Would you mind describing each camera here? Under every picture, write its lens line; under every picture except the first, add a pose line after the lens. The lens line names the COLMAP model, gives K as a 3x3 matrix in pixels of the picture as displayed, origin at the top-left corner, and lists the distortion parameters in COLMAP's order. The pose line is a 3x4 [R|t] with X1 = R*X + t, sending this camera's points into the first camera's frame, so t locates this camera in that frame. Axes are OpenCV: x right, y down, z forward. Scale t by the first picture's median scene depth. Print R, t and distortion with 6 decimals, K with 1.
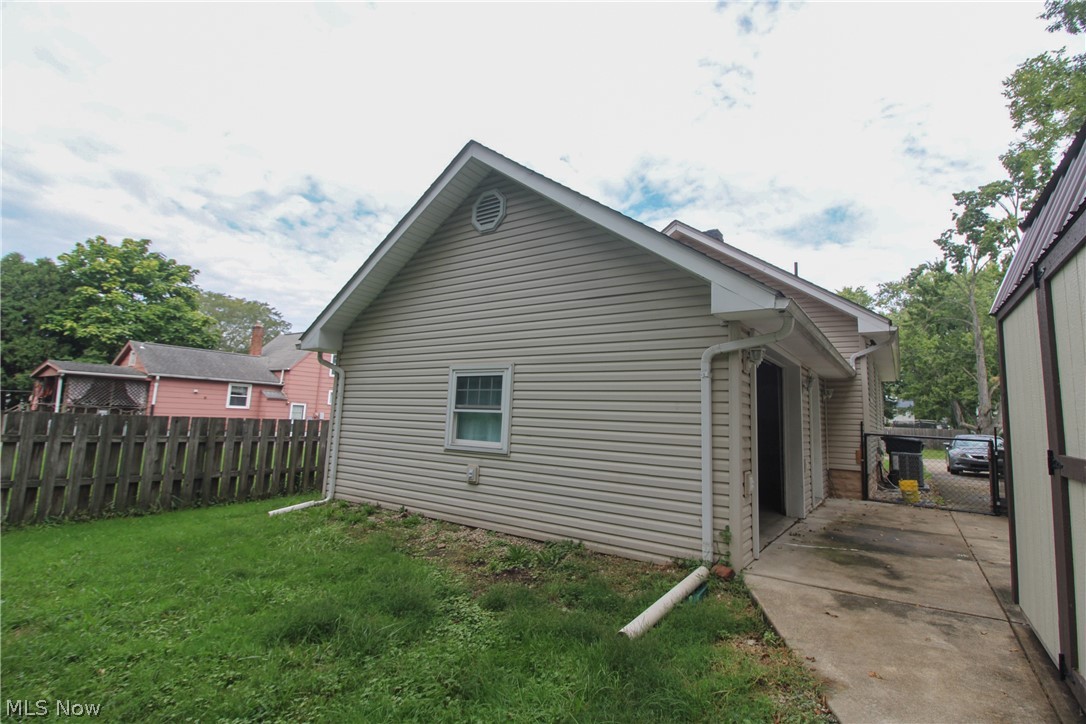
lens RADIAL K [[512.5, 0, 542.7], [0, 512.5, 346.3], [0, 0, 1]] dist [0.000951, -0.012376]
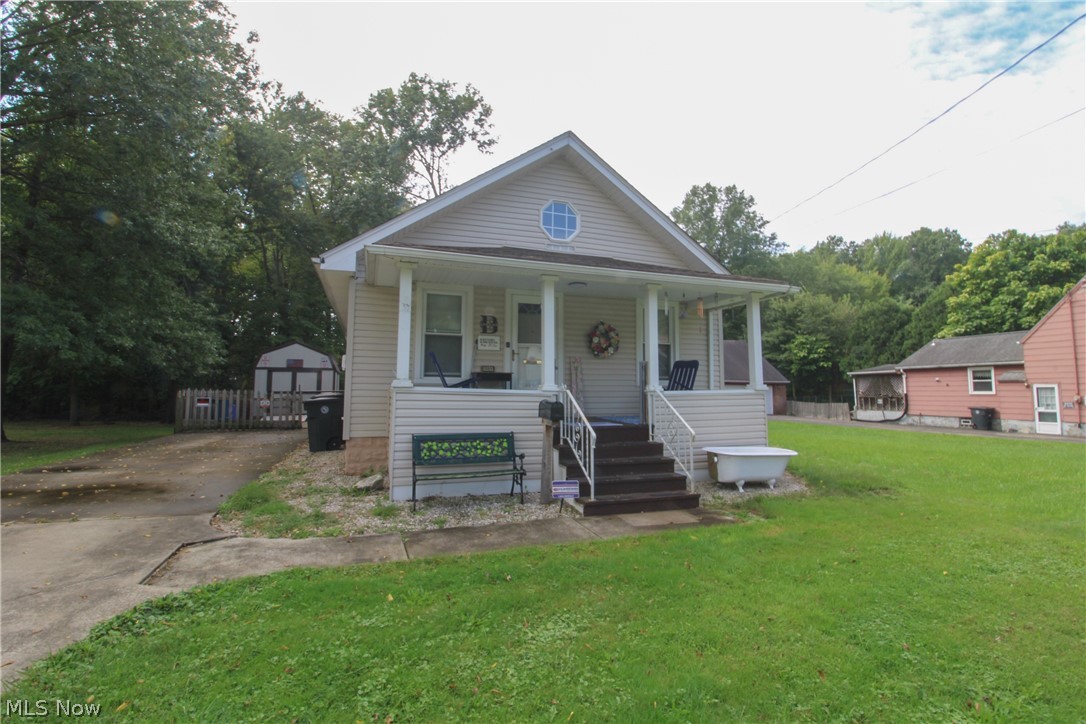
lens RADIAL K [[512.5, 0, 542.7], [0, 512.5, 346.3], [0, 0, 1]] dist [0.000951, -0.012376]
pose [[-0.585655, -0.113799, -0.802532, 0.606250], [0.083744, 0.976302, -0.199552, 0.153338], [0.806223, -0.184076, -0.562247, 0.891821]]
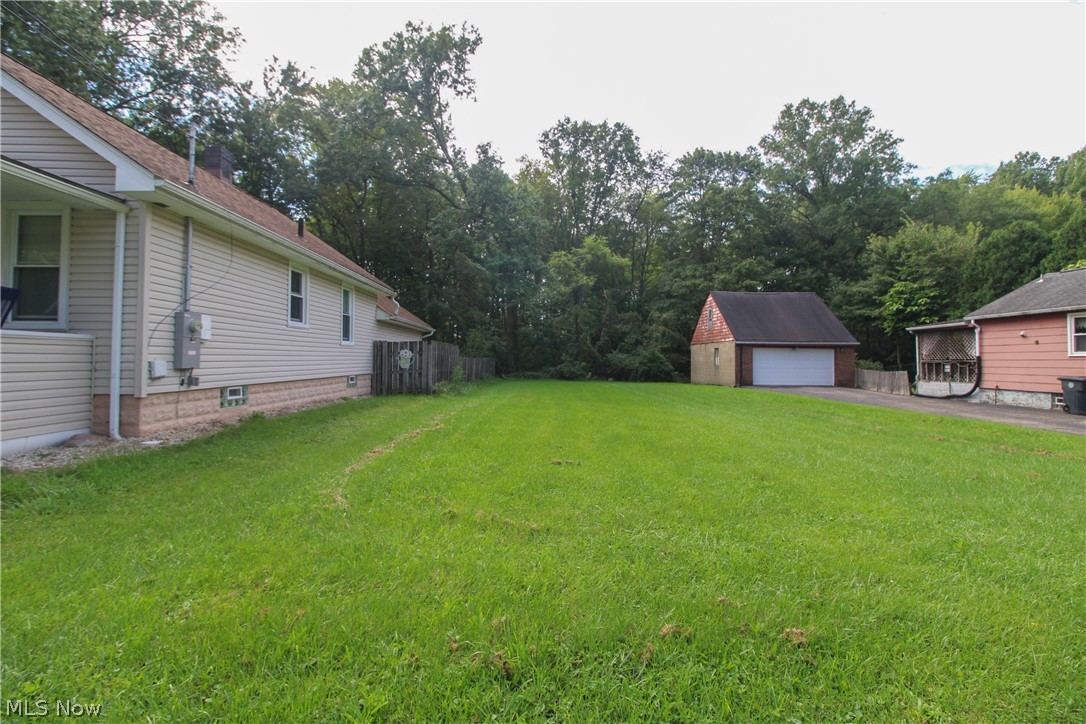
lens RADIAL K [[512.5, 0, 542.7], [0, 512.5, 346.3], [0, 0, 1]] dist [0.000951, -0.012376]
pose [[-0.804846, -0.061389, -0.590300, 0.208608], [0.043069, 0.985972, -0.161260, 0.173598], [0.591918, -0.155213, -0.790912, 1.083137]]
